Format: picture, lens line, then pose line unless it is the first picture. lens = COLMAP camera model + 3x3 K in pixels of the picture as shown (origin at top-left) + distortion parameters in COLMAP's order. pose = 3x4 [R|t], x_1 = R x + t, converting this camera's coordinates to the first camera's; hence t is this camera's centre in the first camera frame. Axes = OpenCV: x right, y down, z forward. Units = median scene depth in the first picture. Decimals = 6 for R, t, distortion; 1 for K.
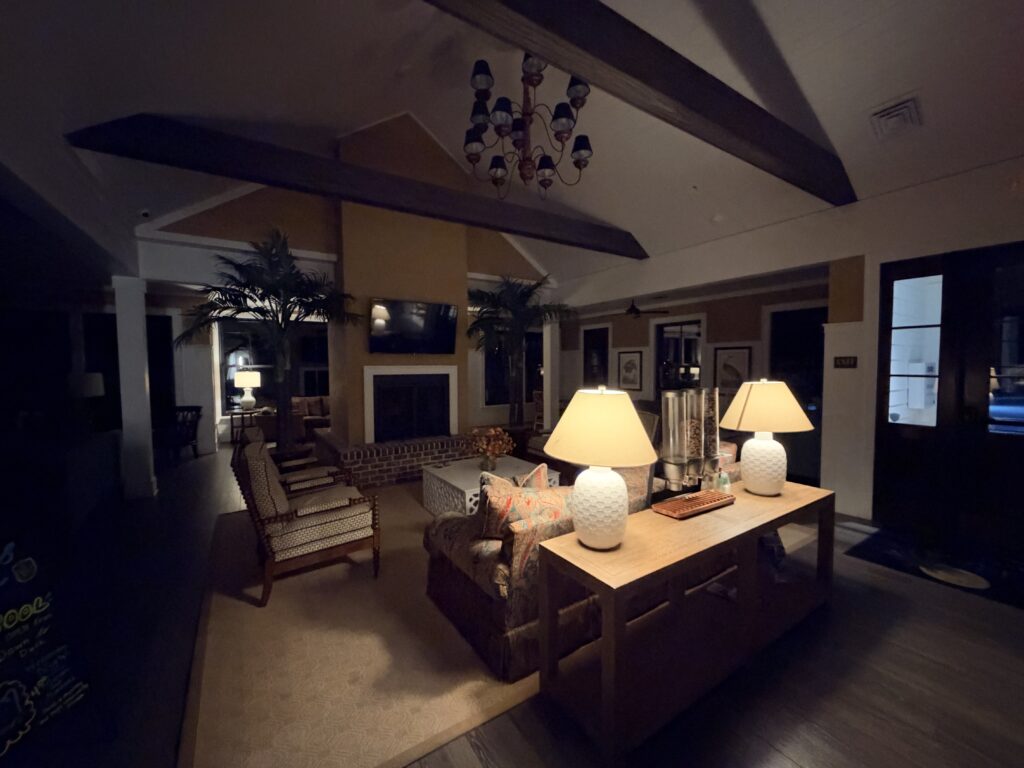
lens RADIAL K [[411.4, 0, 512.0], [0, 411.4, 384.0], [0, 0, 1]] dist [0.001340, -0.000023]
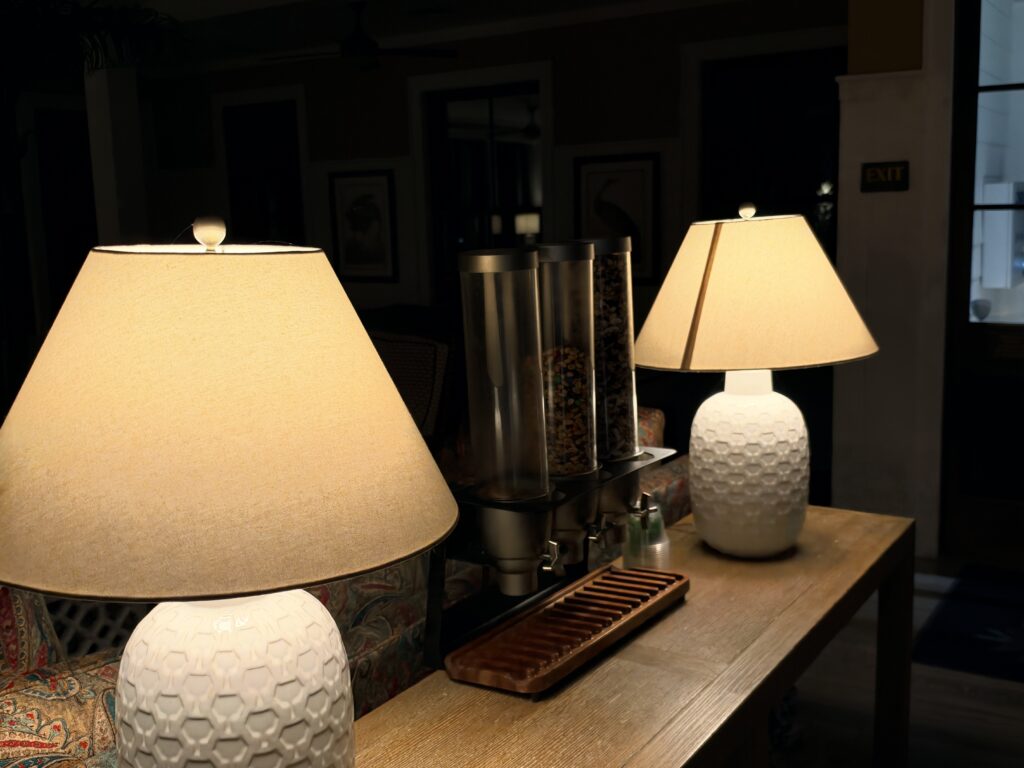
lens RADIAL K [[1086.3, 0, 512.0], [0, 1086.3, 384.0], [0, 0, 1]] dist [0.151313, -0.002820]
pose [[0.917158, -0.080014, 0.390408, 0.091486], [0.039840, 0.993138, 0.109951, 0.023232], [-0.396527, -0.085288, 0.914053, 0.272611]]
